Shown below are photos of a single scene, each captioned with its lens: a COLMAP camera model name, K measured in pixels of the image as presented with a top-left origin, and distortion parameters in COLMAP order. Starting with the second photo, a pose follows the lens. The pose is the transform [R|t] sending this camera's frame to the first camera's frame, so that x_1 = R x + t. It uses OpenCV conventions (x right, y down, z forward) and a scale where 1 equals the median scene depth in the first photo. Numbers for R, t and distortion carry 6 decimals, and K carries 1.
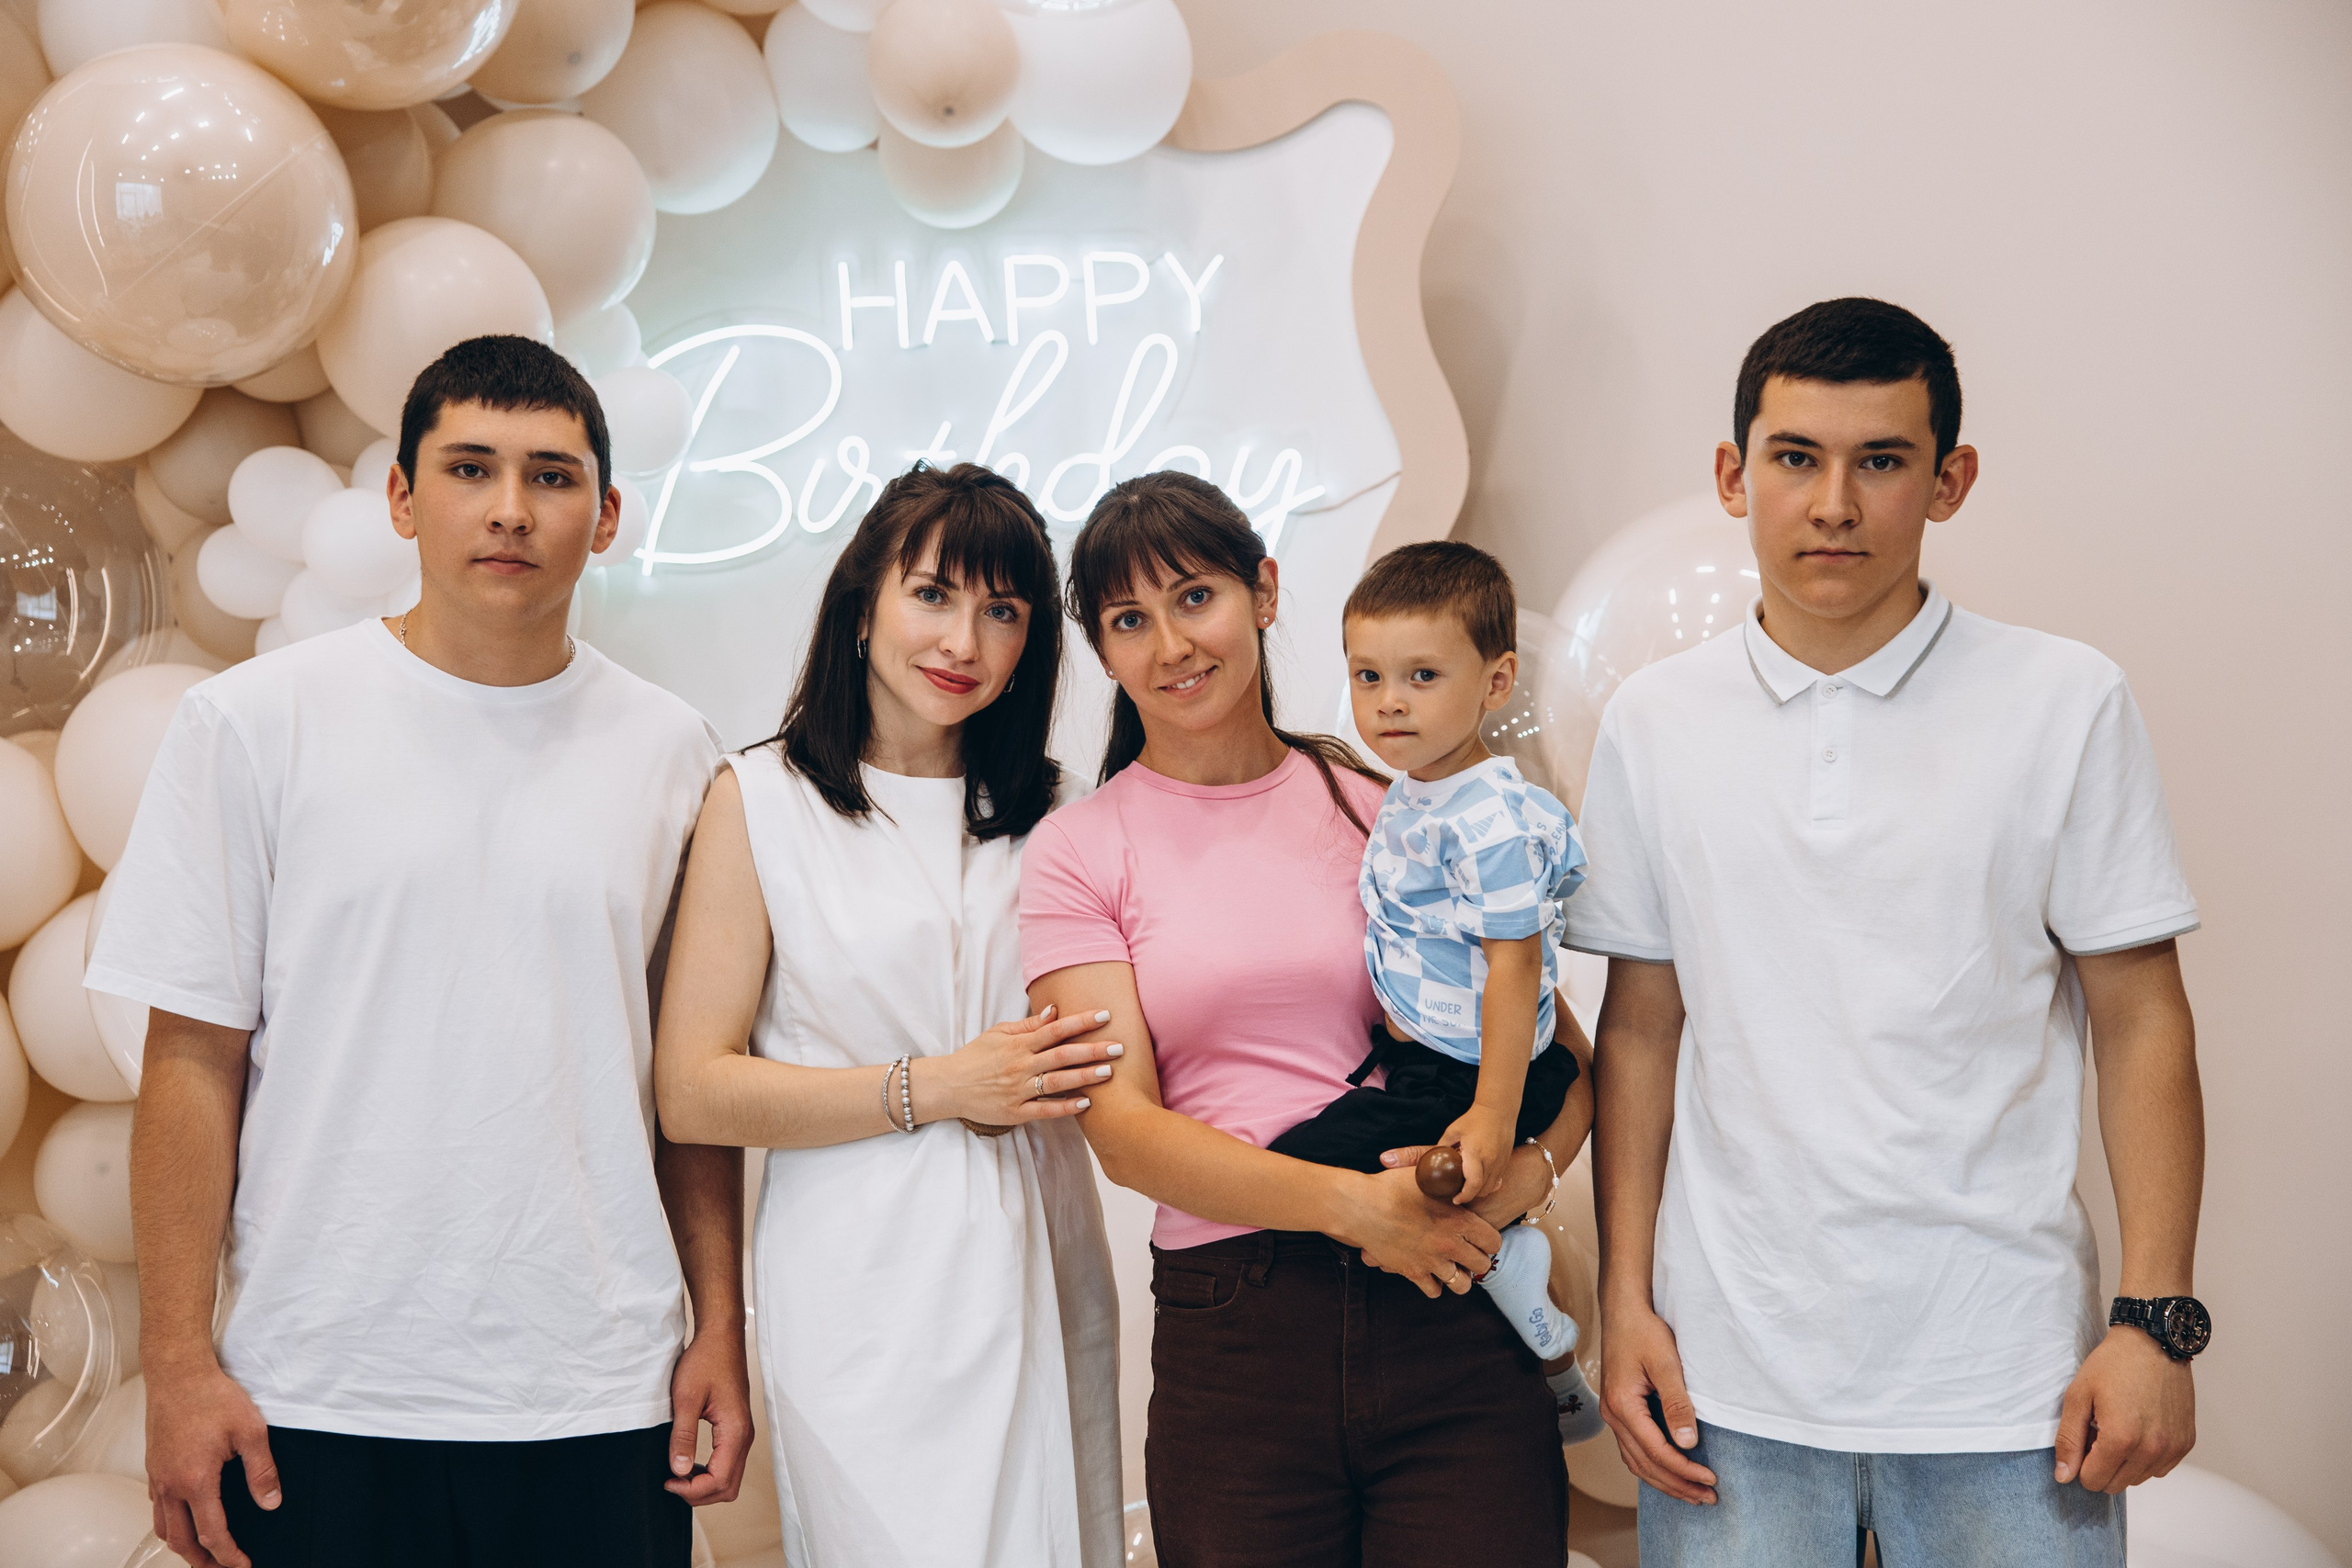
lens RADIAL K [[3386.9, 0, 1183.8], [0, 3386.9, 783.8], [0, 0, 1]] dist [0.450558, -1.325804]
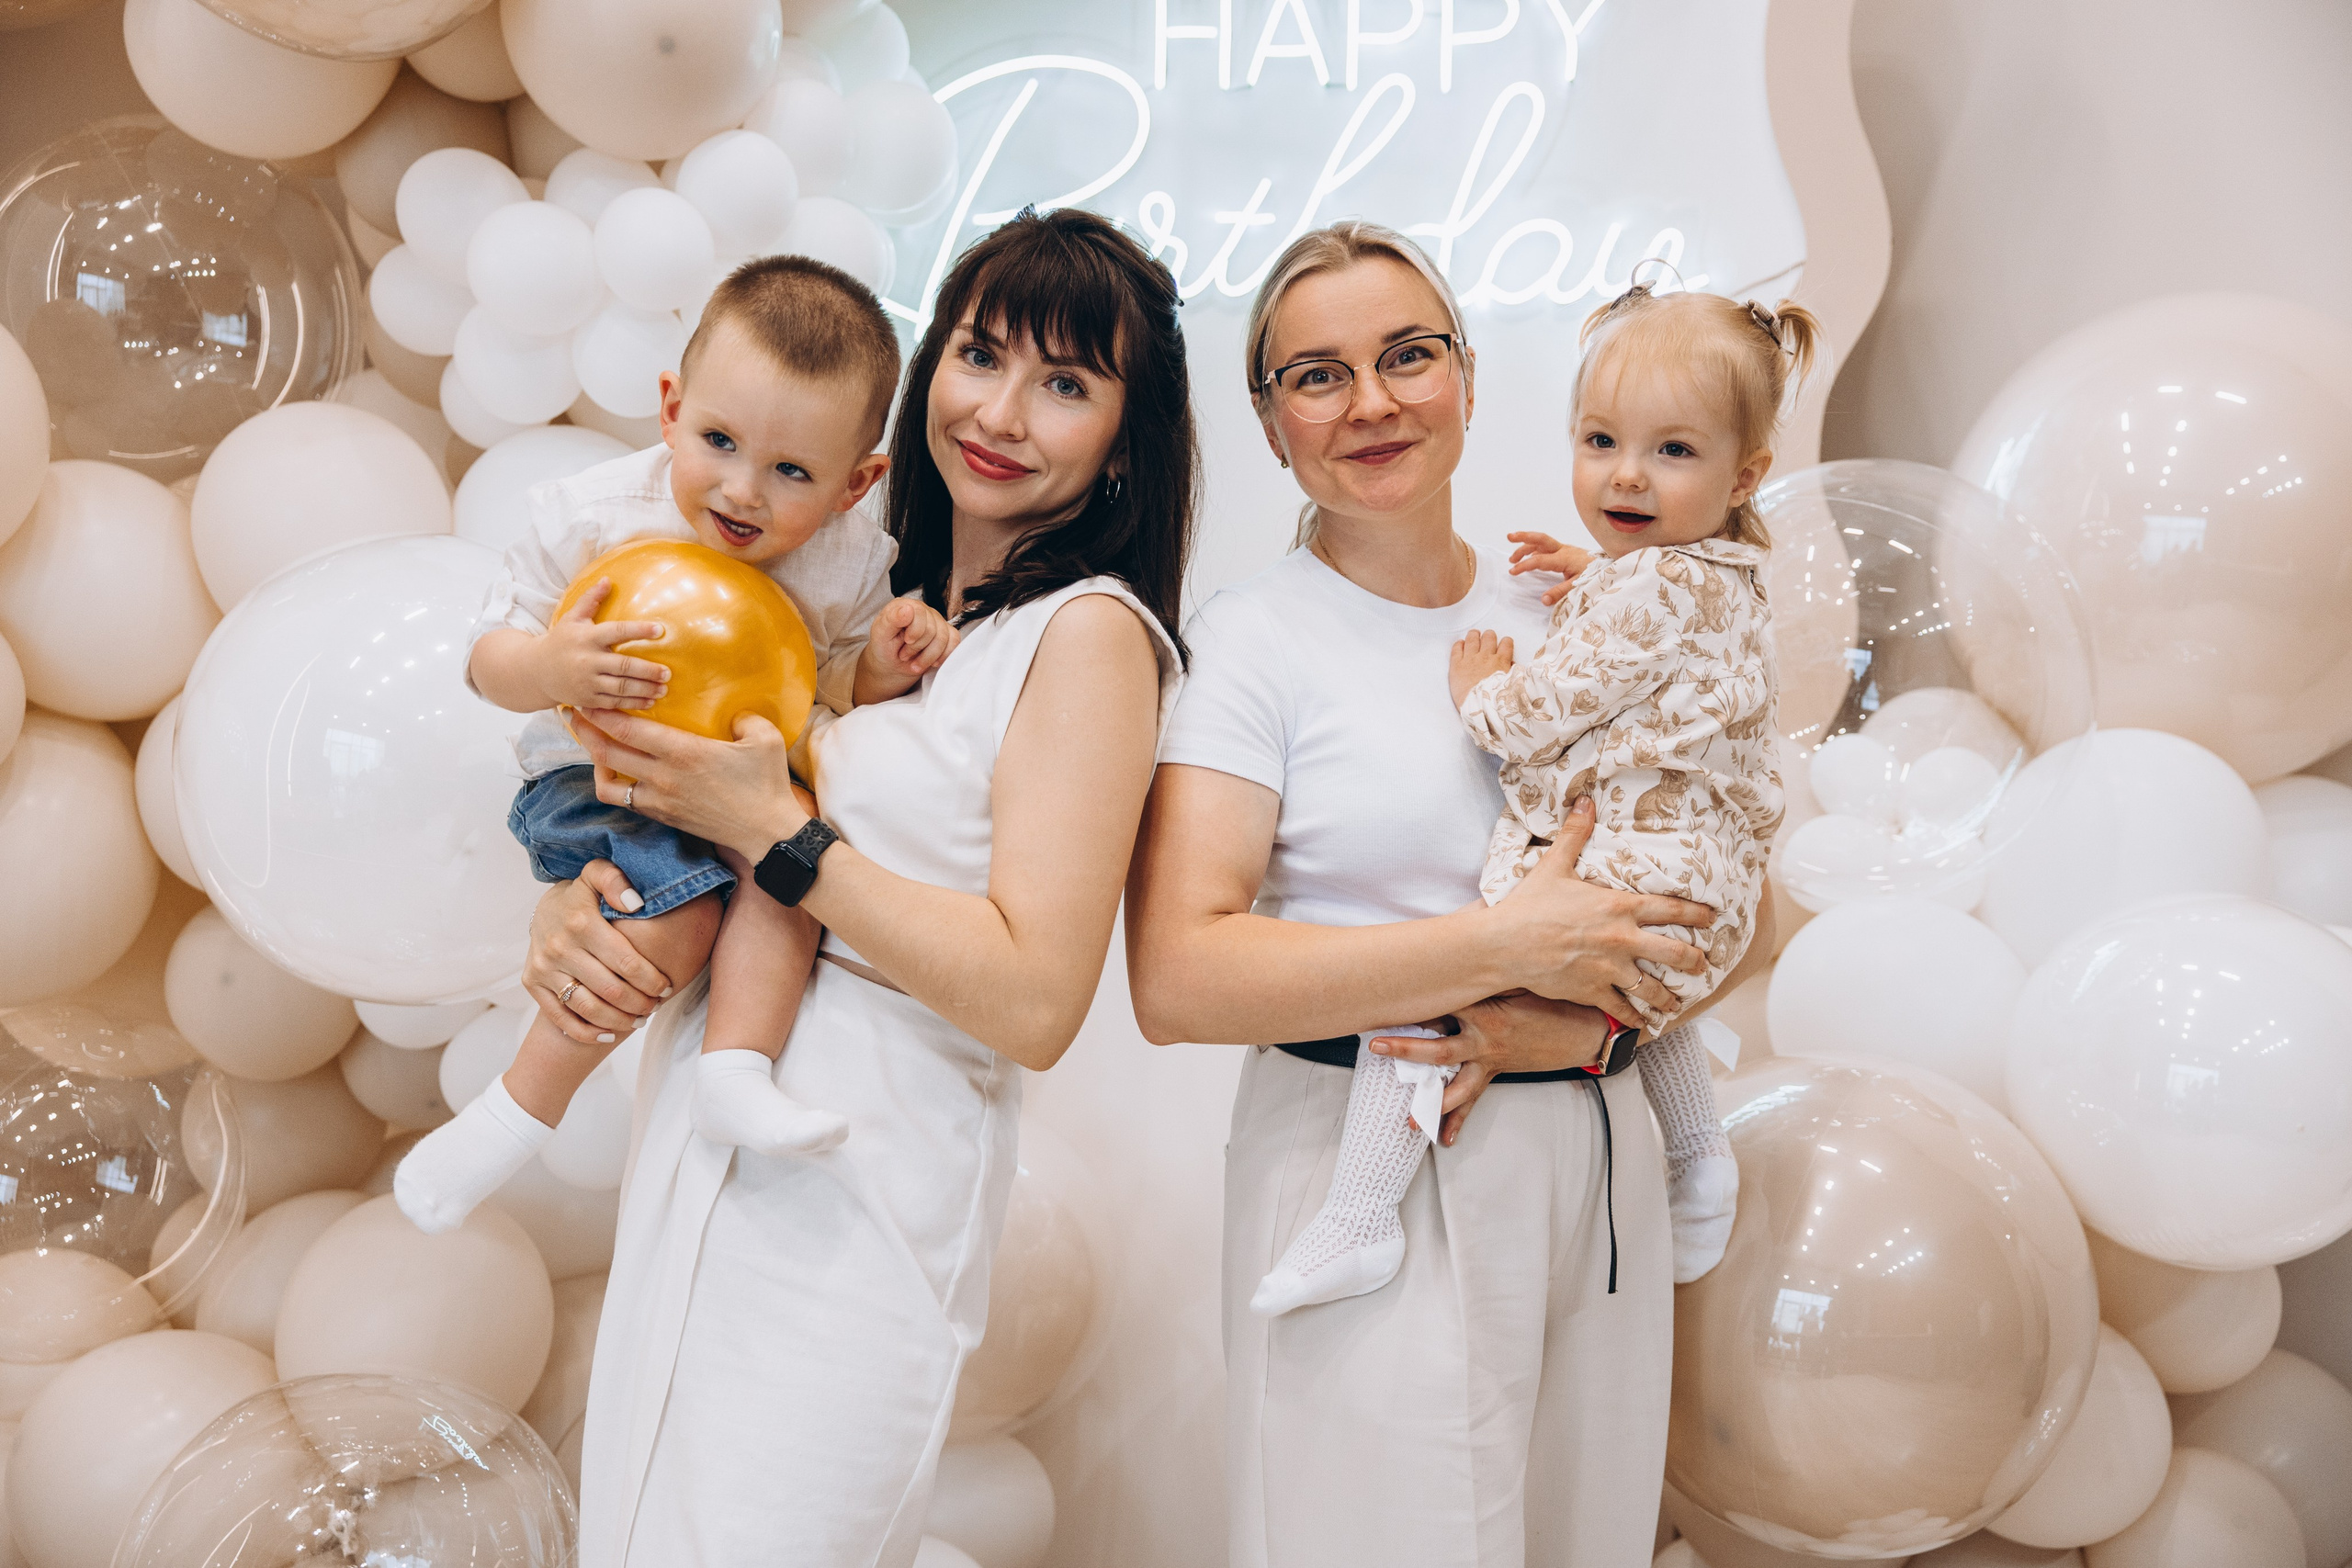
lens RADIAL K [[2701.7, 0, 1168.1], [0, 2701.7, 782.8], [0, 0, 1]] dist [0.216455, -0.407509]
pose [[0.988218, 0.078866, -0.131172, 0.007993], [-0.069389, 0.994742, 0.075322, -0.005216], [0.136423, -0.065333, 0.988494, 0.310291]]
